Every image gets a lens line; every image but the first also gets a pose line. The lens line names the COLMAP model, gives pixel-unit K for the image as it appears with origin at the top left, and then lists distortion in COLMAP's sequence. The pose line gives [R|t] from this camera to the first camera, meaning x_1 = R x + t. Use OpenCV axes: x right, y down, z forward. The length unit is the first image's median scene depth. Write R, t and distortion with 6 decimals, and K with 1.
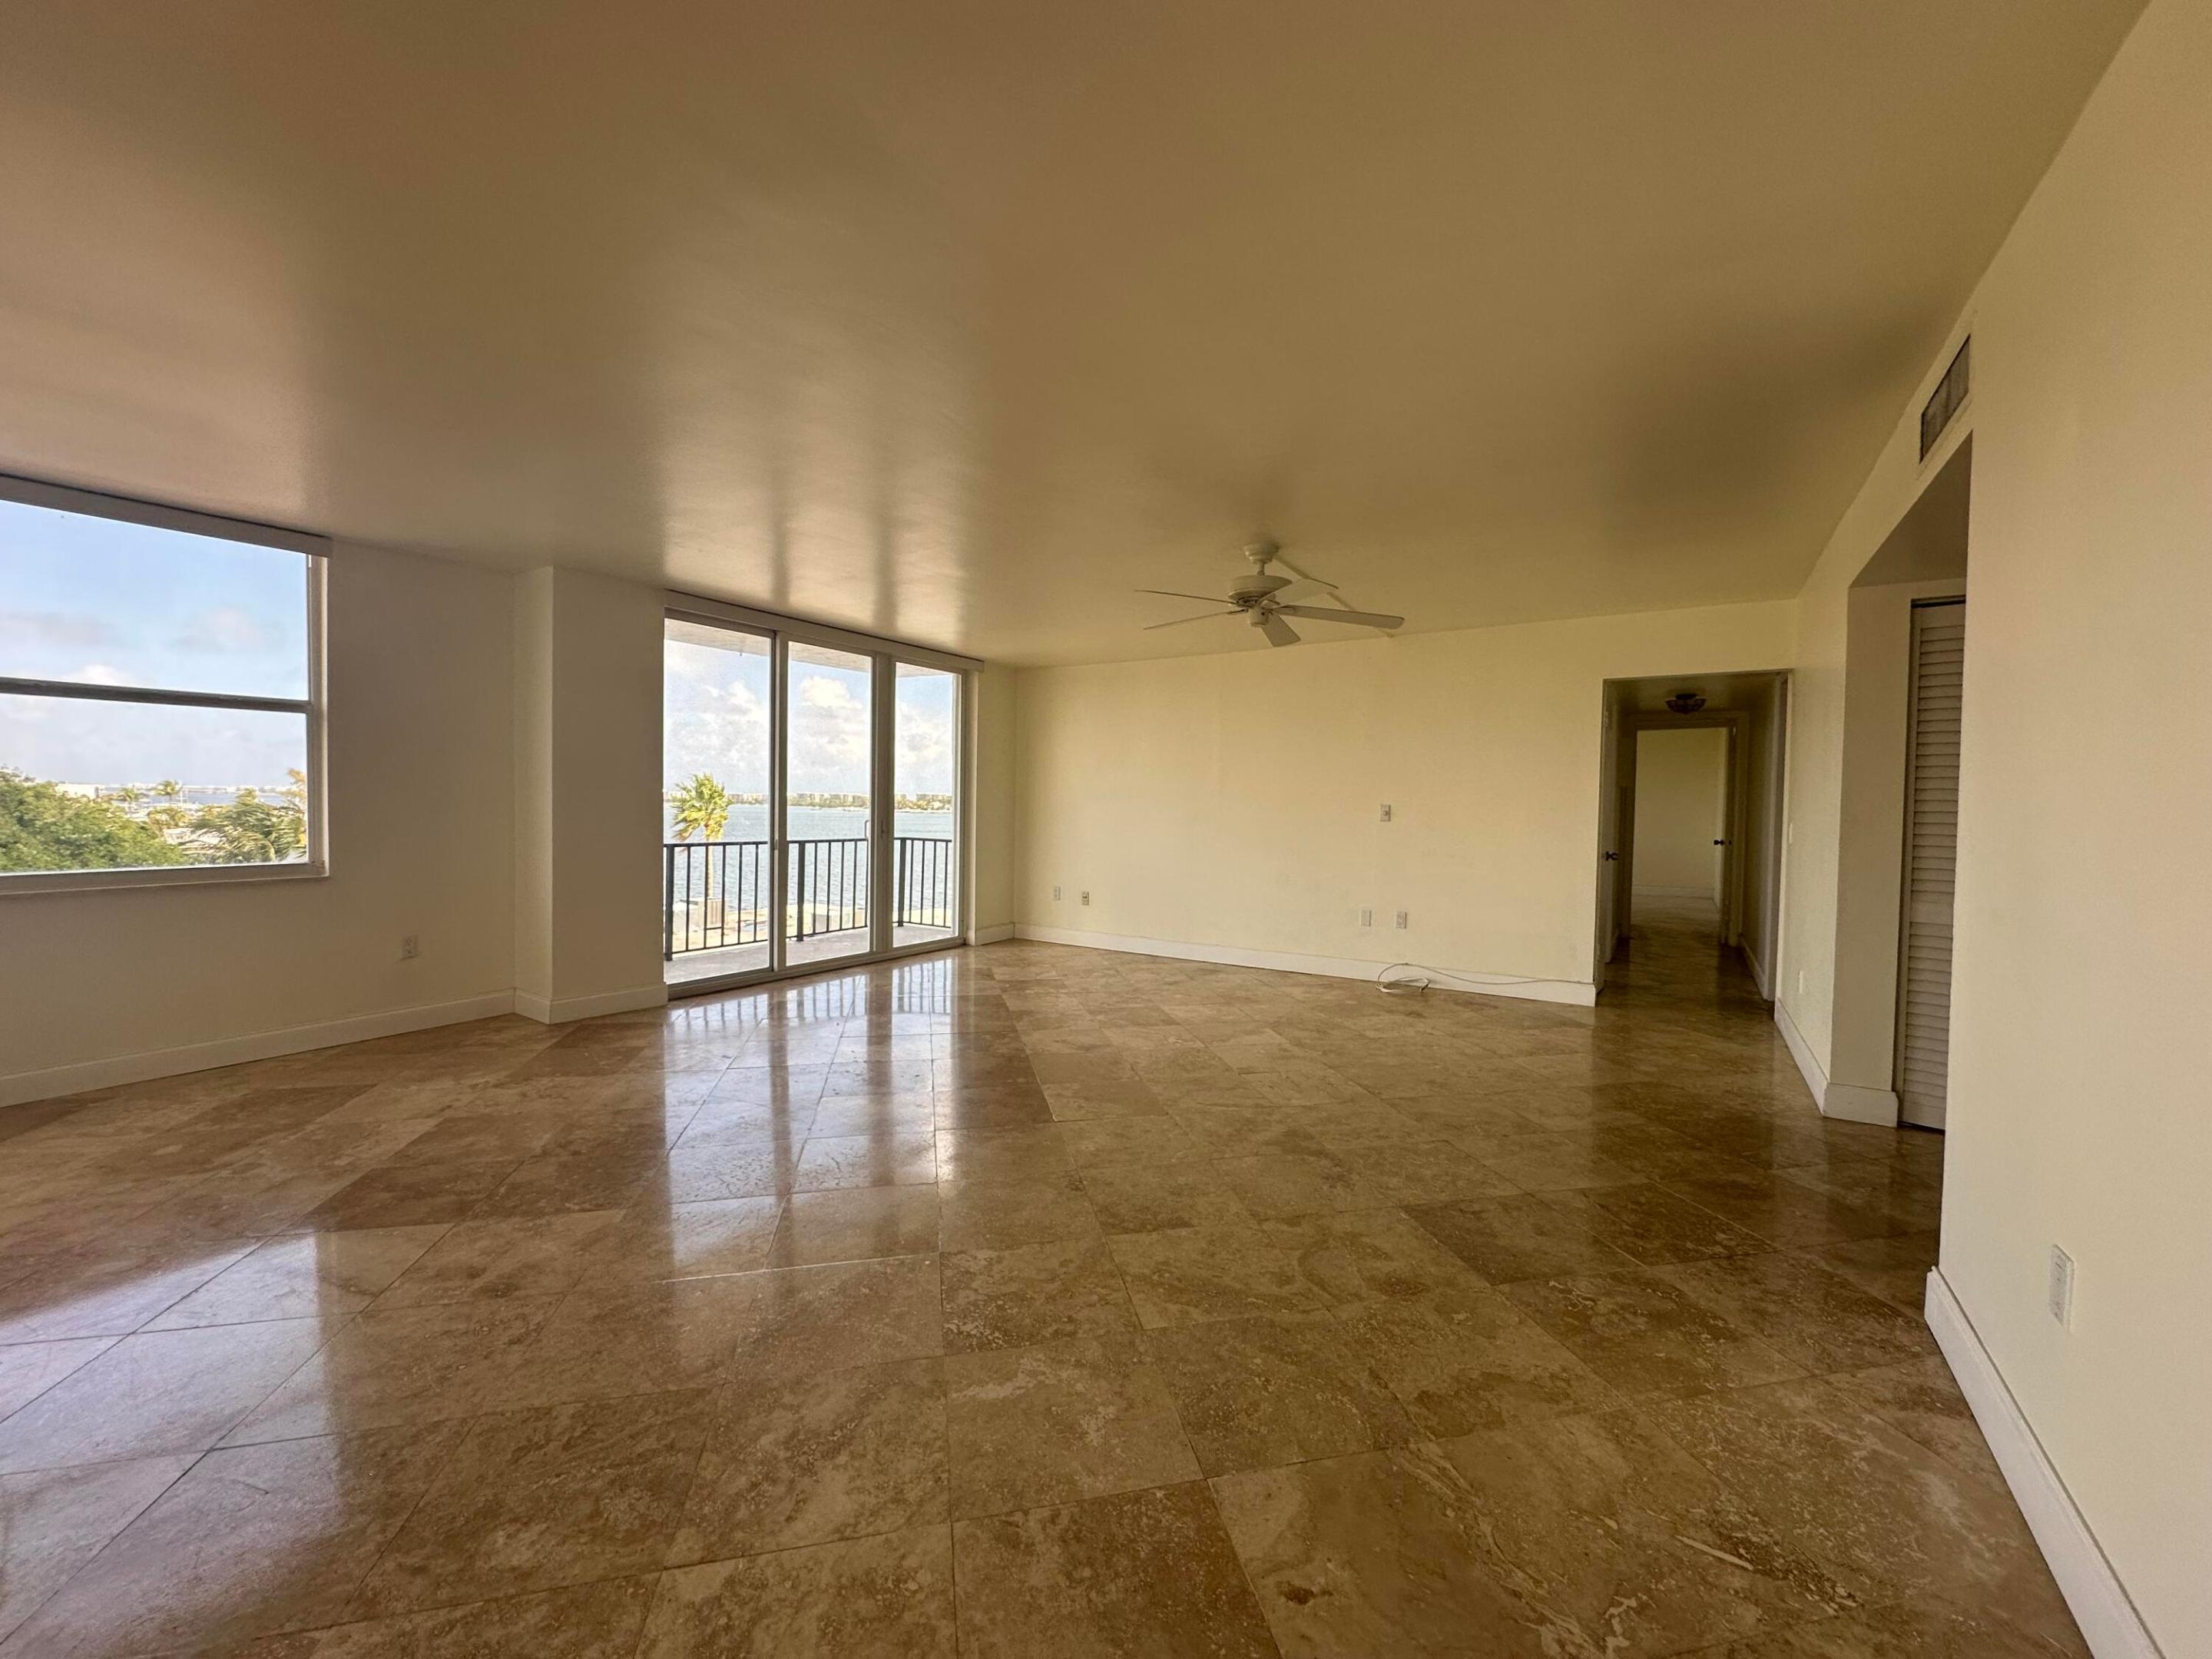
lens RADIAL K [[887.3, 0, 1114.9], [0, 887.3, 822.7], [0, 0, 1]] dist [-0.004218, 0.000499]
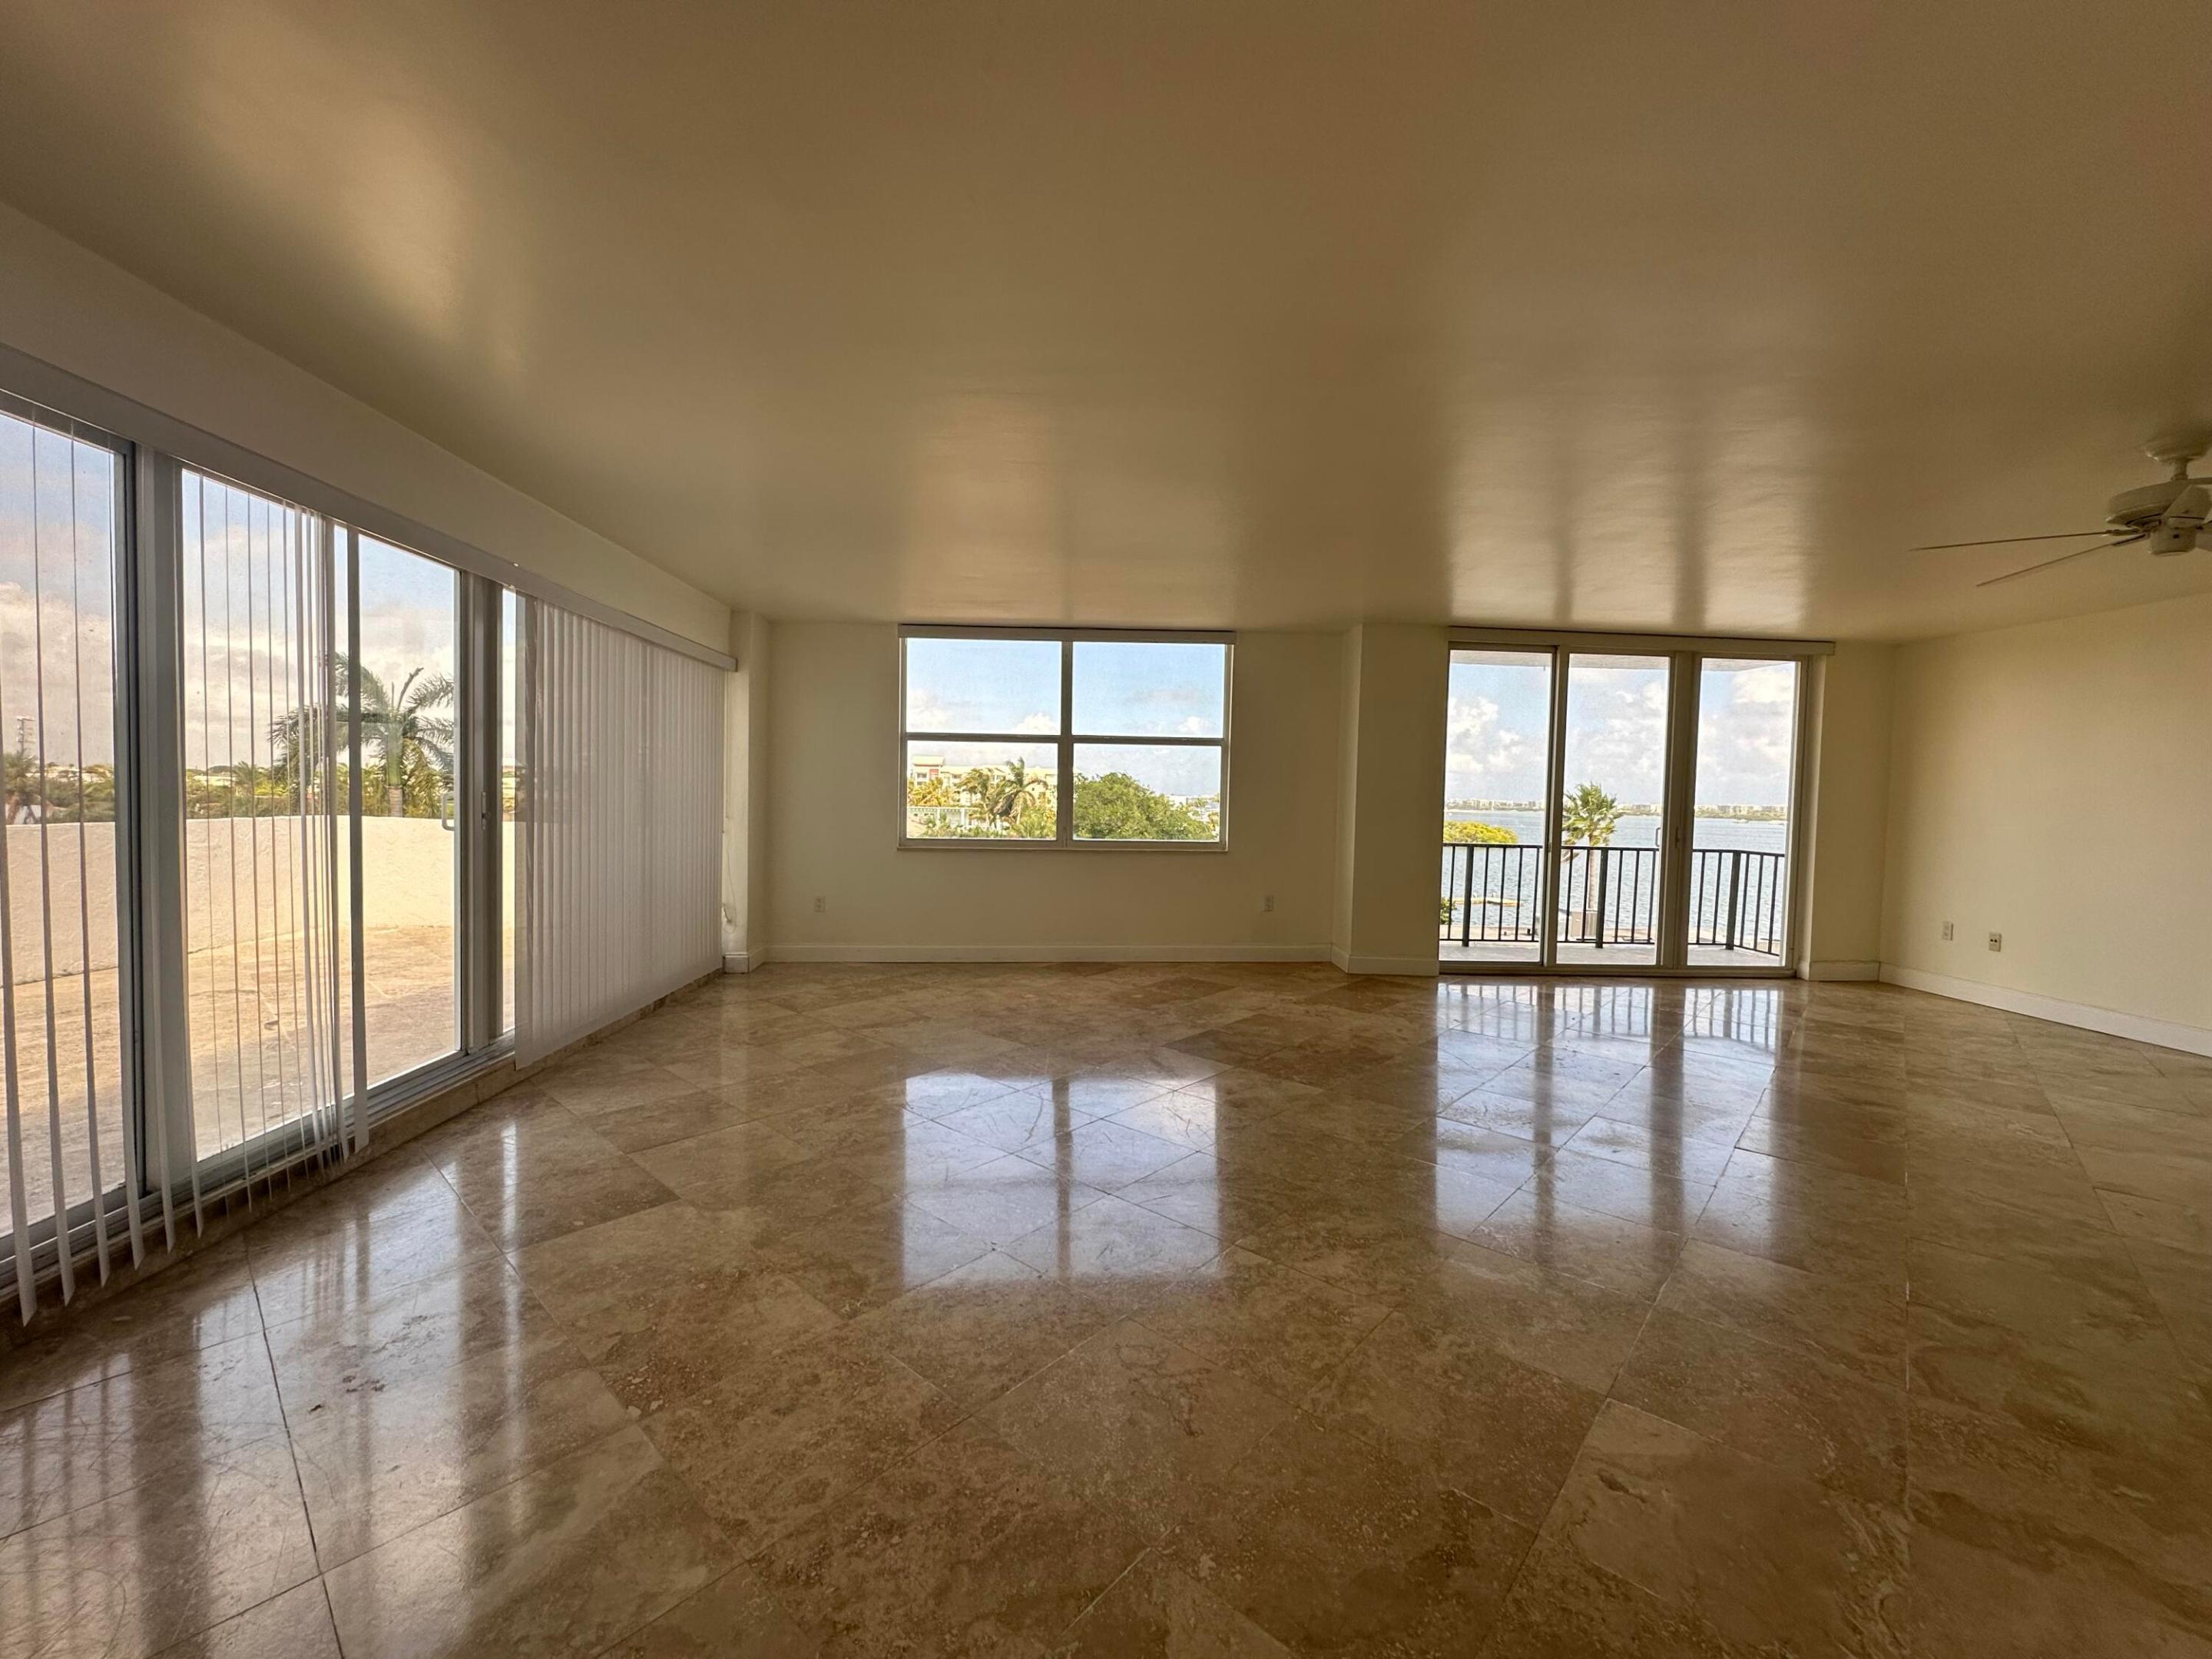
lens RADIAL K [[887.3, 0, 1101.7], [0, 887.3, 830.2], [0, 0, 1]] dist [-0.004218, 0.000499]
pose [[0.577956, 0.029331, -0.815540, 0.171175], [-0.031953, 0.999401, 0.013299, 0.007152], [0.815442, 0.018372, 0.578547, -0.051490]]
